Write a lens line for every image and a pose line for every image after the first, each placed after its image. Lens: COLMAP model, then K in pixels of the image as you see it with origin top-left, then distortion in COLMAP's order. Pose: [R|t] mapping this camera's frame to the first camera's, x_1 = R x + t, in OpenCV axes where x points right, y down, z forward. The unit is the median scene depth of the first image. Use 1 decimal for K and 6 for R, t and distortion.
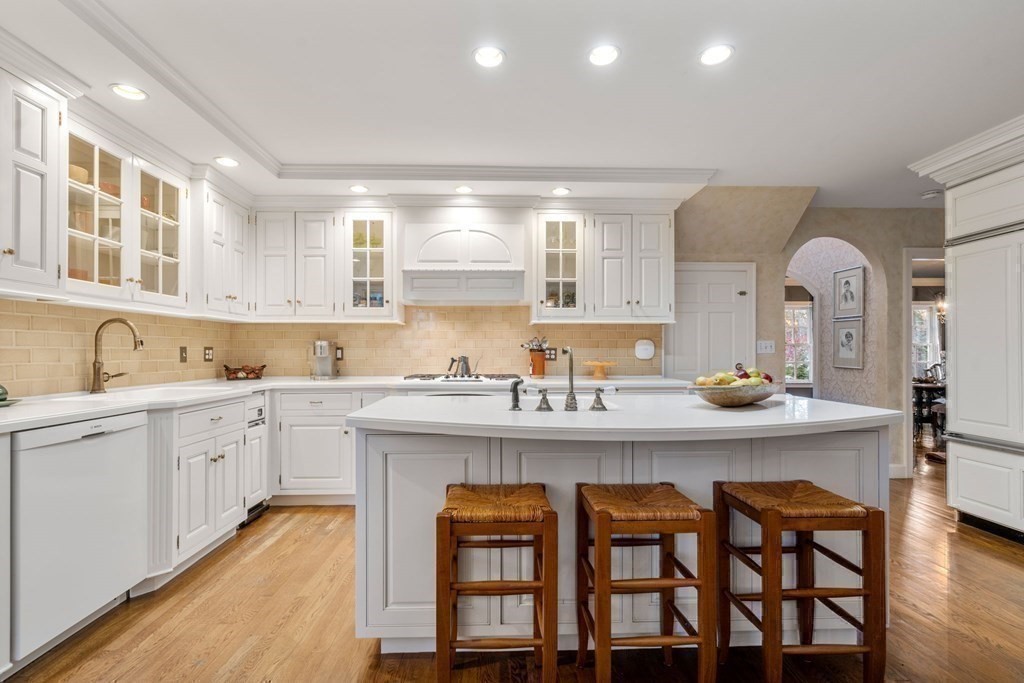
lens RADIAL K [[471.2, 0, 512.0], [0, 471.2, 341.5], [0, 0, 1]] dist [0.001168, 0.000646]
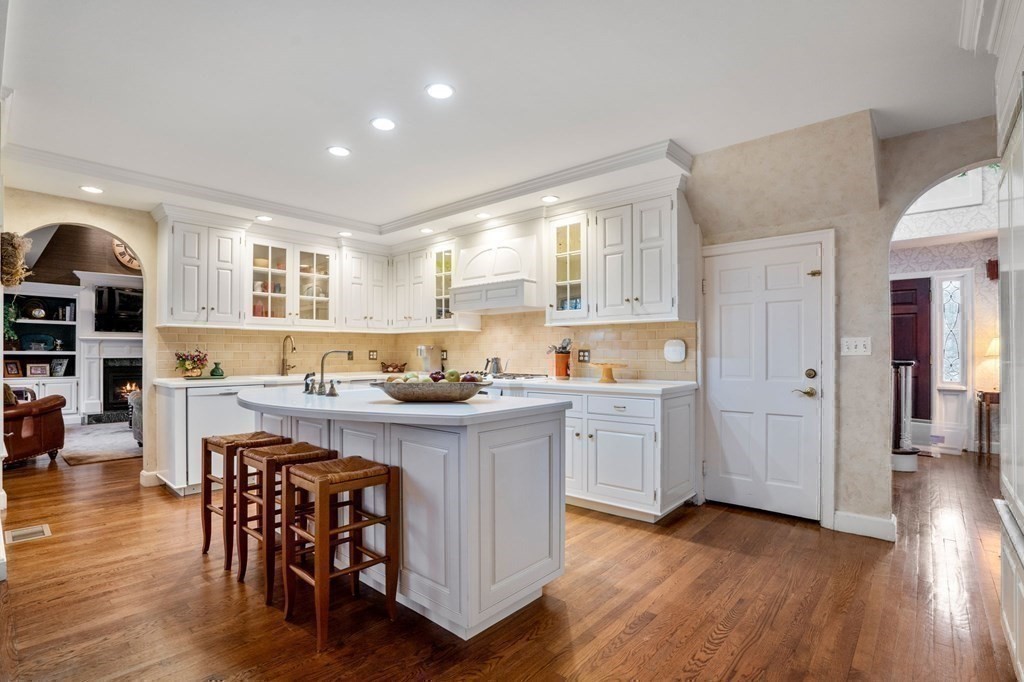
lens RADIAL K [[496.2, 0, 512.0], [0, 496.2, 341.0], [0, 0, 1]] dist [-0.040045, 0.000324]
pose [[0.728570, -0.017308, -0.684753, 0.749521], [0.016029, 0.999838, -0.008217, 0.001619], [0.684784, -0.004989, 0.728729, 0.141388]]
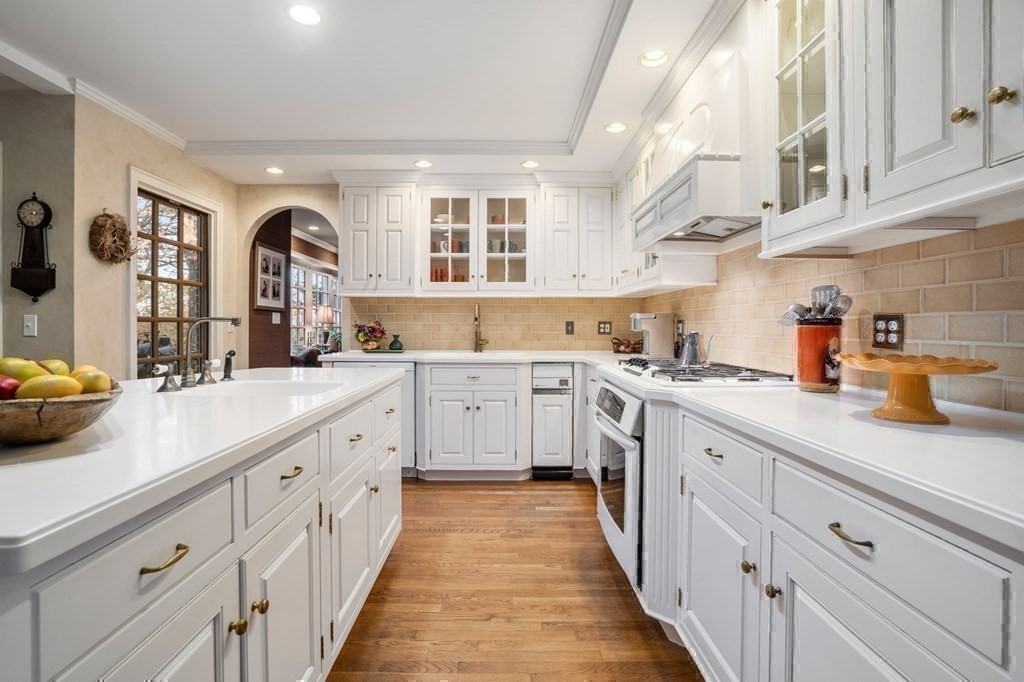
lens RADIAL K [[495.6, 0, 502.2], [0, 495.6, 323.1], [0, 0, 1]] dist [-0.054682, 0.000111]
pose [[-0.035566, -0.006453, -0.999347, 0.500534], [0.020116, 0.999772, -0.007172, 0.018679], [0.999165, -0.020358, -0.035428, 0.777695]]
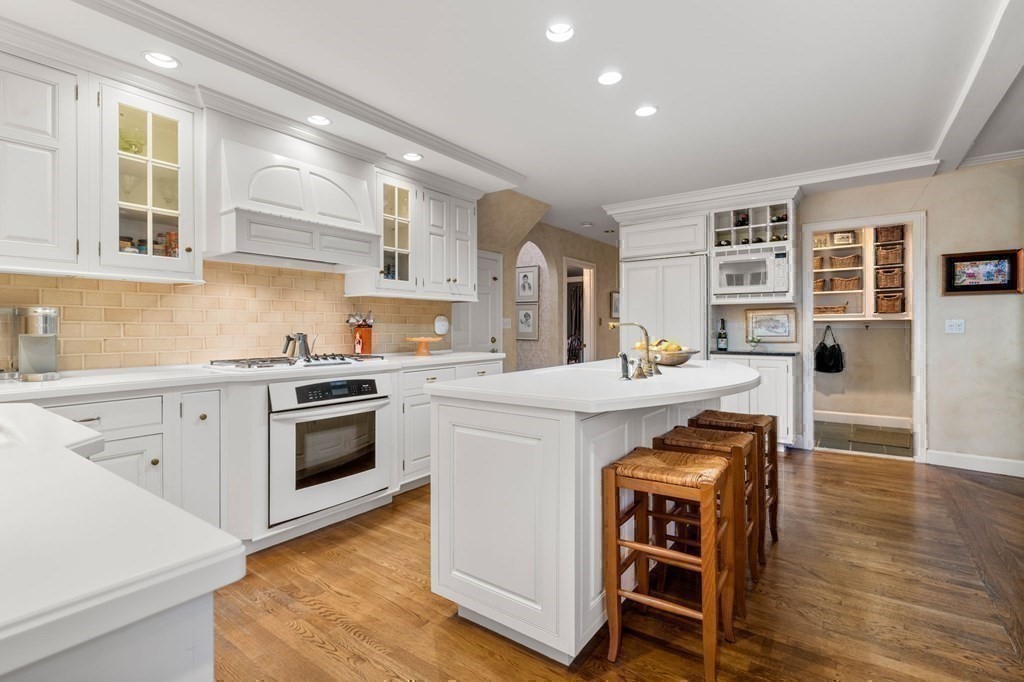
lens RADIAL K [[474.8, 0, 511.0], [0, 474.8, 323.3], [0, 0, 1]] dist [-0.000752, 0.000065]
pose [[0.616375, 0.006017, 0.787430, -0.495881], [-0.016255, 0.999855, 0.005083, 0.004998], [-0.787285, -0.015933, 0.616384, 0.248119]]
